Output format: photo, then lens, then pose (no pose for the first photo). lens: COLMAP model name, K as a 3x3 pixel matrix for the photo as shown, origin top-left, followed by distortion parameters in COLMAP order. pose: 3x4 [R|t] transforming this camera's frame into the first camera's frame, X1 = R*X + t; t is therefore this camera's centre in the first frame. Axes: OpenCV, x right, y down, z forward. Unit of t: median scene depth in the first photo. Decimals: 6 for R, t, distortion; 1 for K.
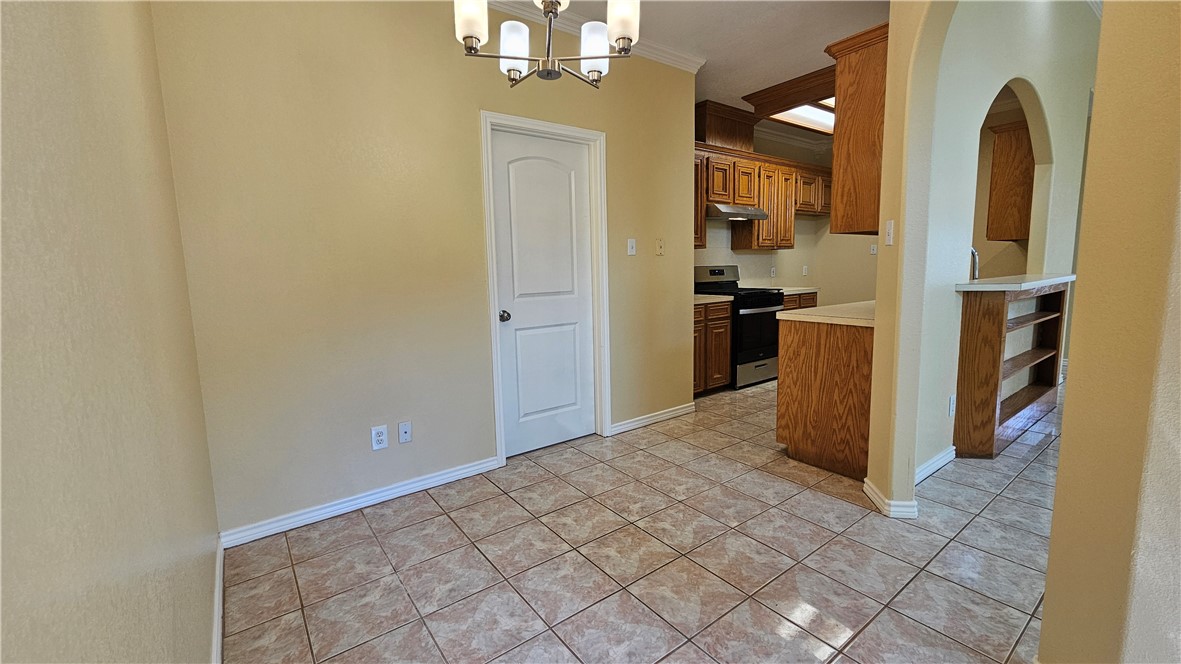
lens RADIAL K [[478.6, 0, 594.9], [0, 478.6, 328.7], [0, 0, 1]] dist [-0.000150, -0.000575]
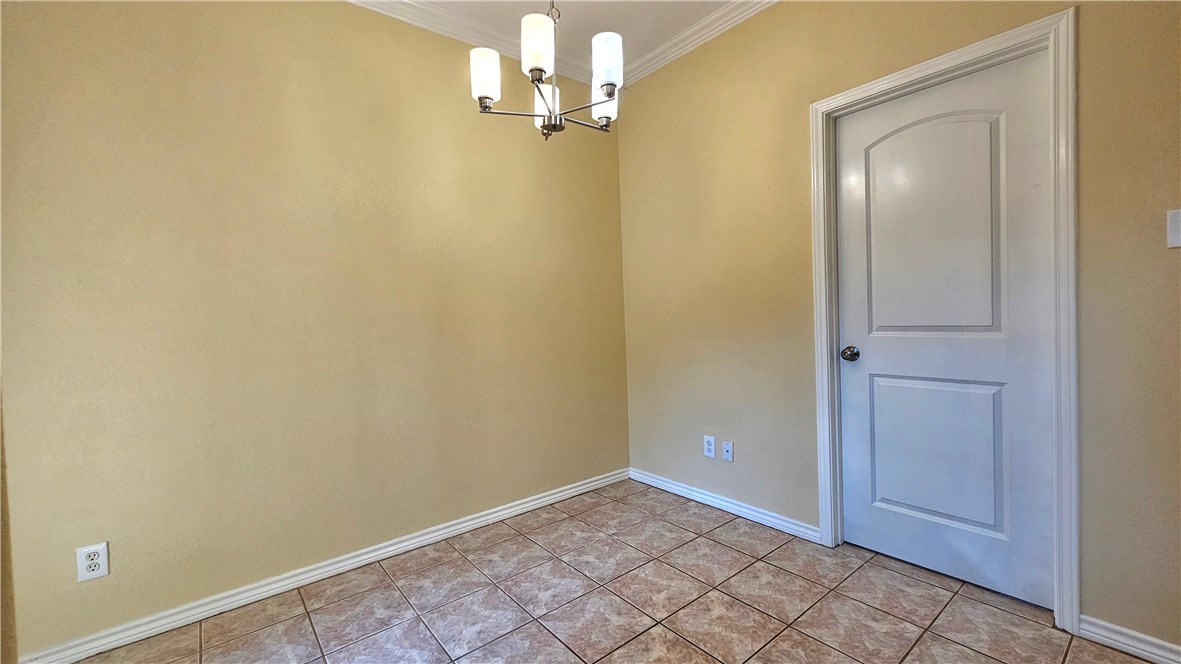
lens RADIAL K [[478.6, 0, 598.0], [0, 478.6, 325.7], [0, 0, 1]] dist [-0.000150, -0.000575]
pose [[0.047938, 0.049208, -0.997637, 0.355599], [-0.091207, 0.994829, 0.044686, -0.044806], [0.994677, 0.088849, 0.052179, 0.362607]]
